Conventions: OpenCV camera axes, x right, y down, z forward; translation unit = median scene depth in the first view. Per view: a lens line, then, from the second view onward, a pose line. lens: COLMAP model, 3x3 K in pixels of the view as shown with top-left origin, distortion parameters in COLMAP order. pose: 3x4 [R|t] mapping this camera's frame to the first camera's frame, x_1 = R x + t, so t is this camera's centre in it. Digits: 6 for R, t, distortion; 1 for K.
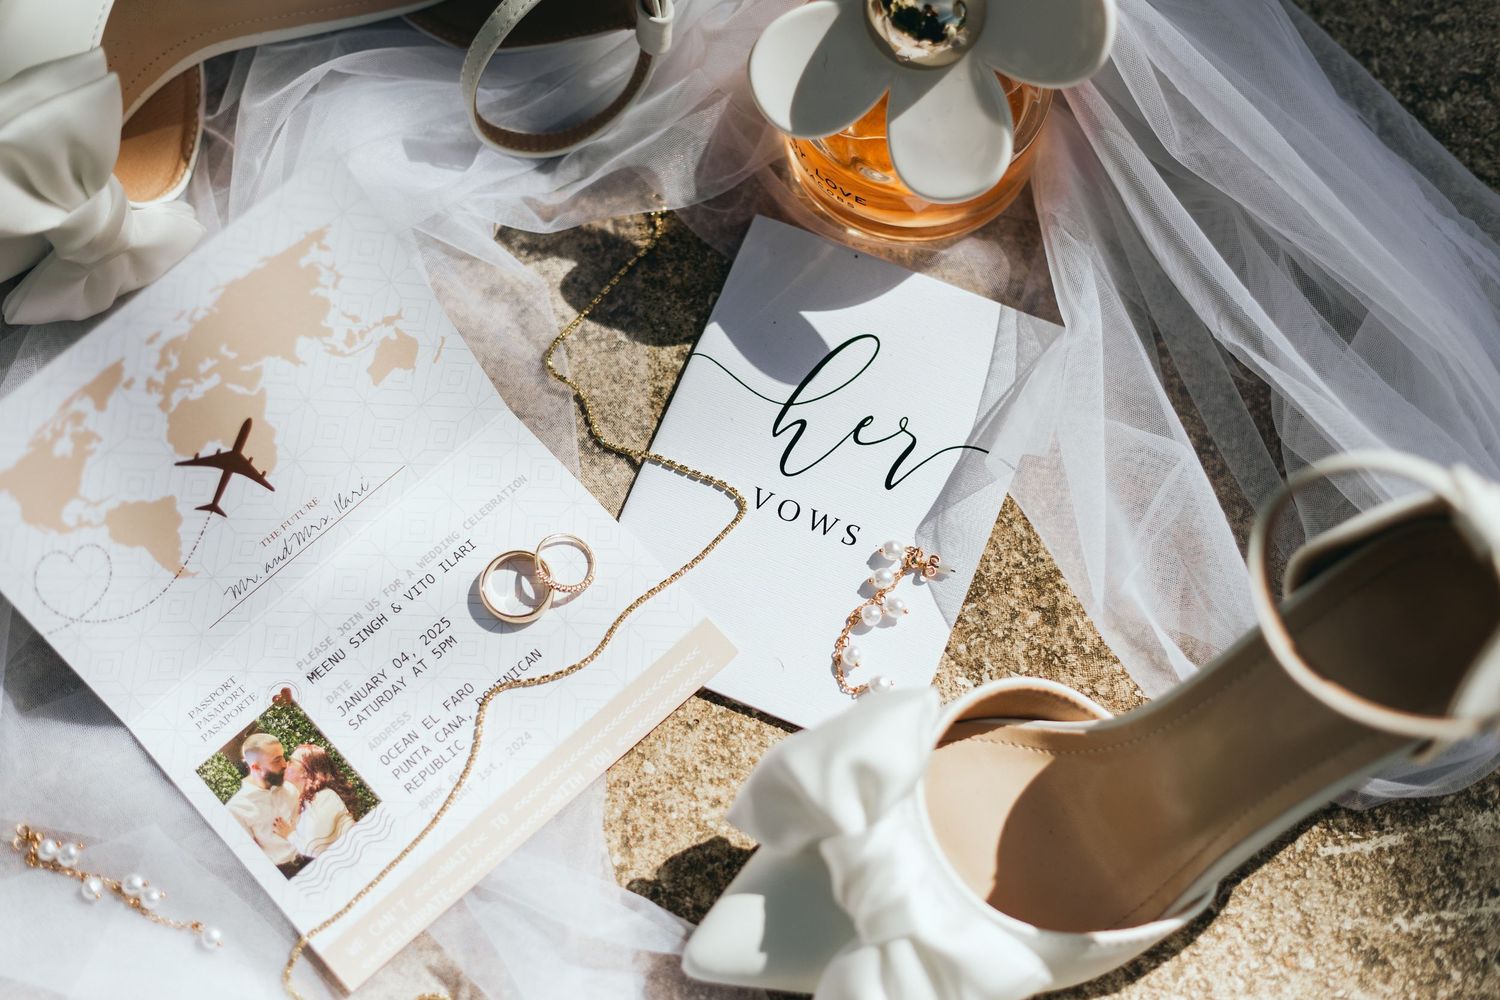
lens RADIAL K [[2515.4, 0, 750.0], [0, 2515.4, 500.0], [0, 0, 1]] dist [-0.103397, 0.162383]
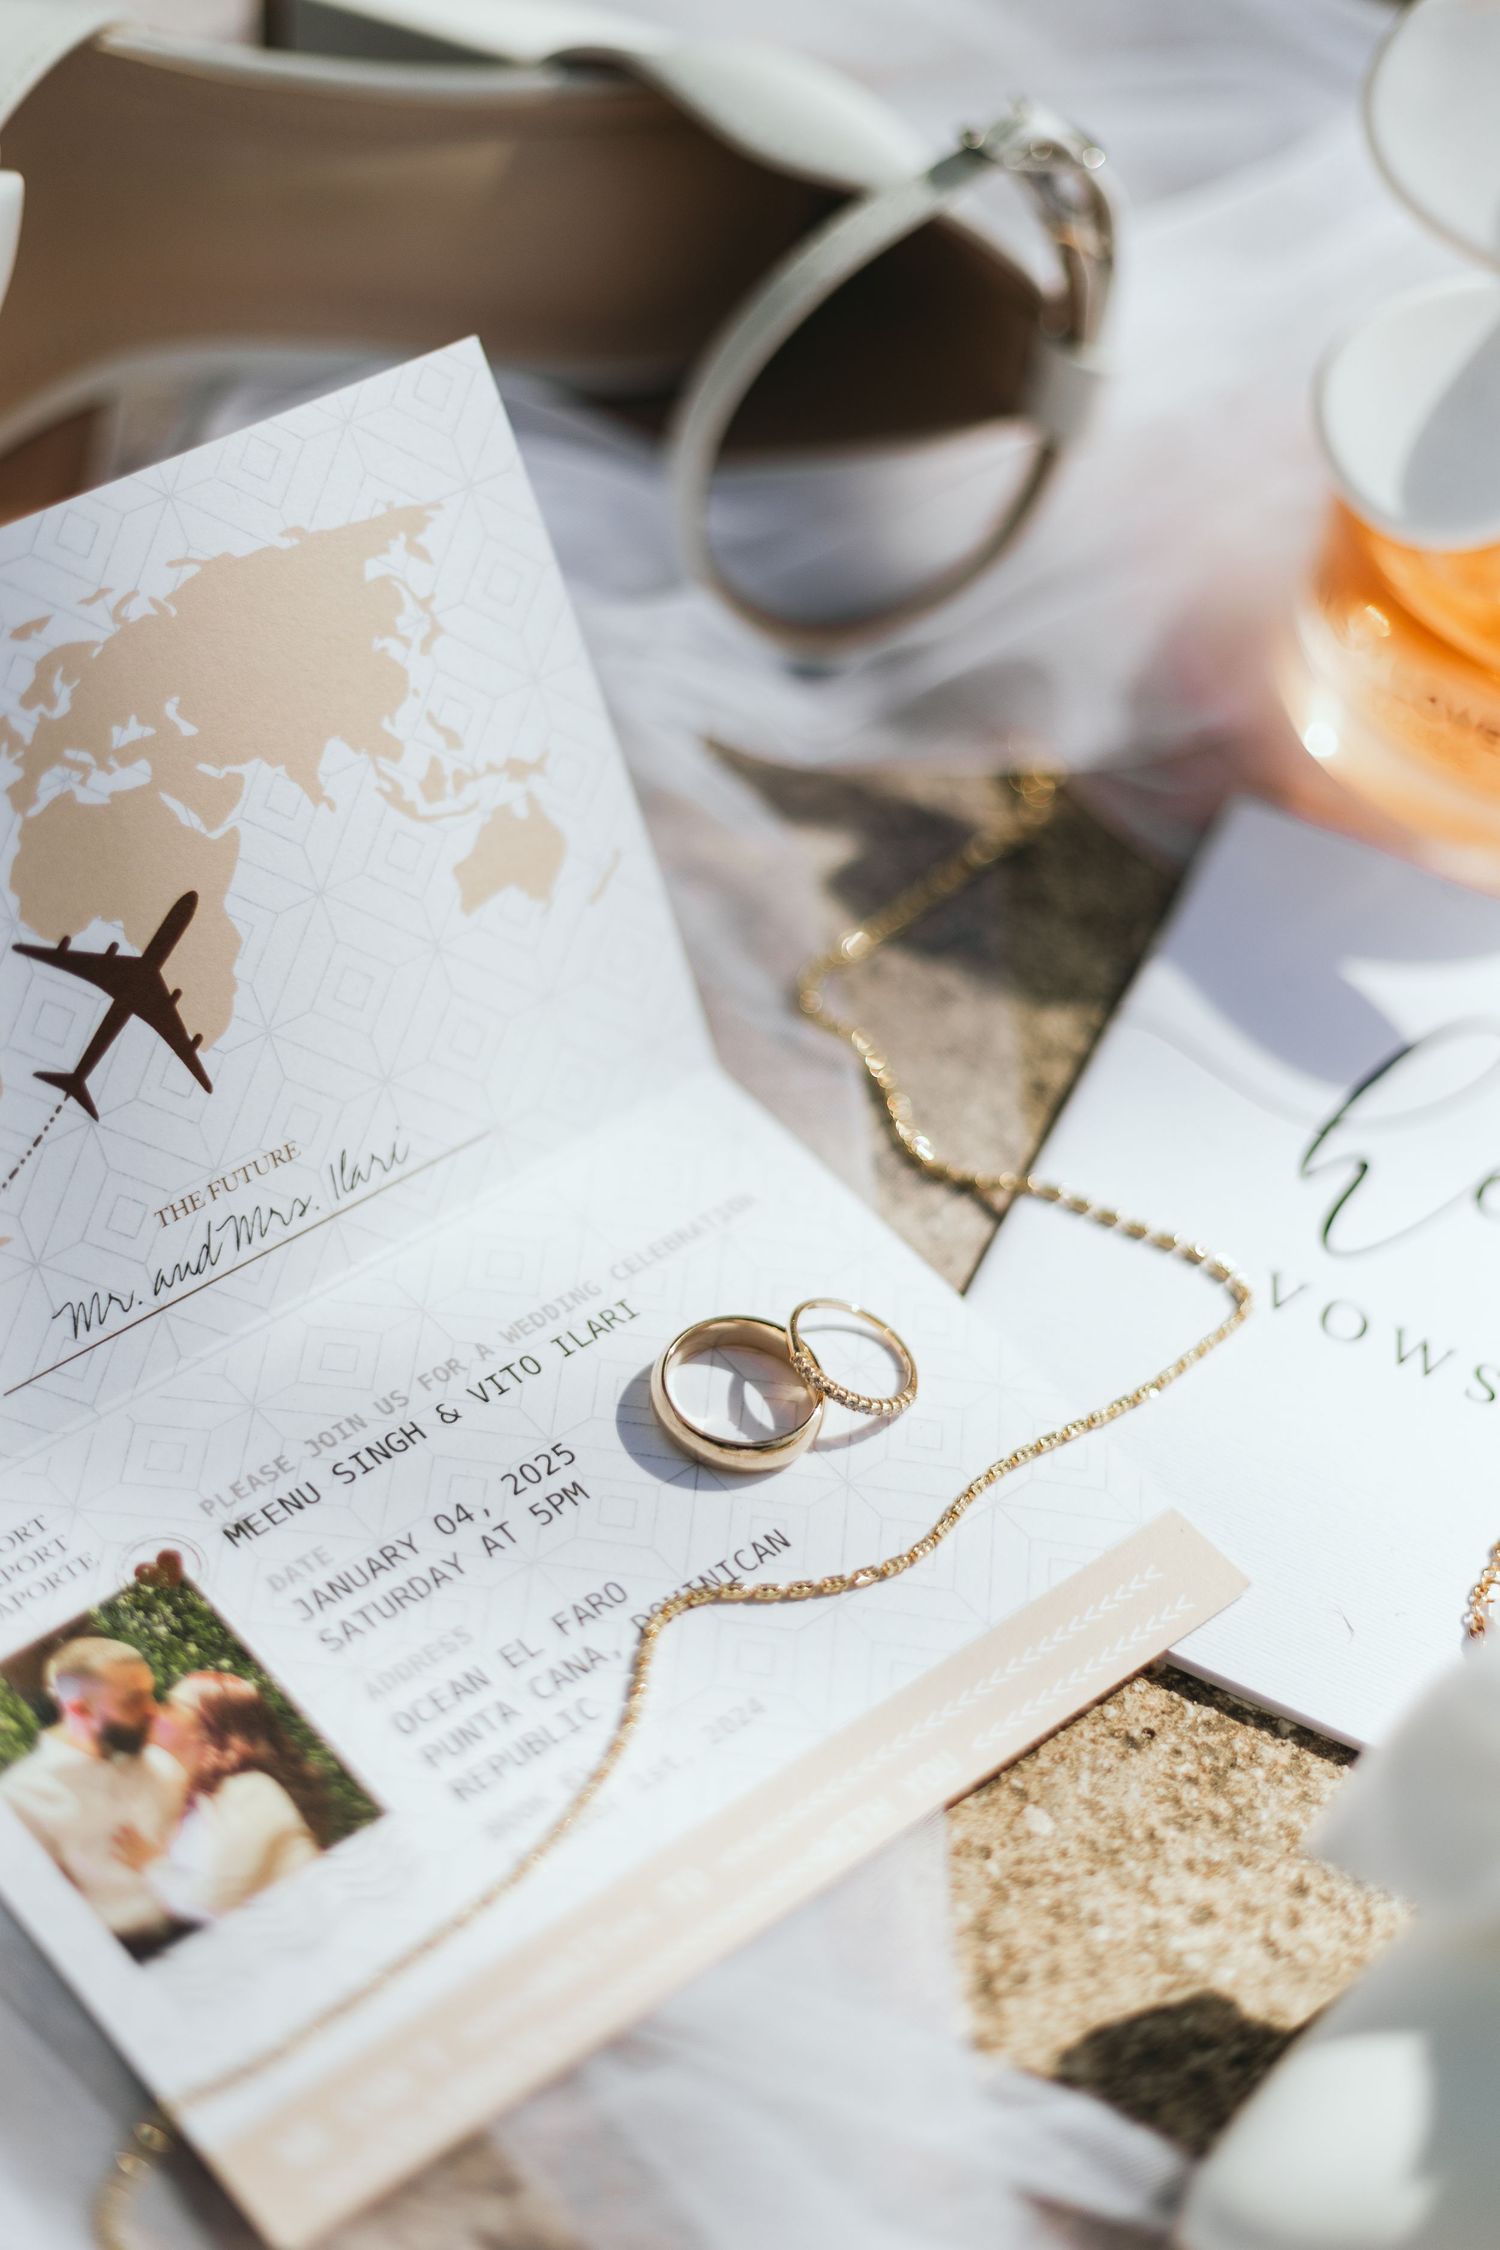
lens RADIAL K [[3773.1, 0, 656.4], [0, 3773.1, 1124.6], [0, 0, 1]] dist [-0.103397, 0.162383]
pose [[0.992412, 0.111175, 0.052522, -0.147105], [-0.081884, 0.916229, -0.392198, 0.248067], [-0.091725, 0.384922, 0.918380, 0.401665]]
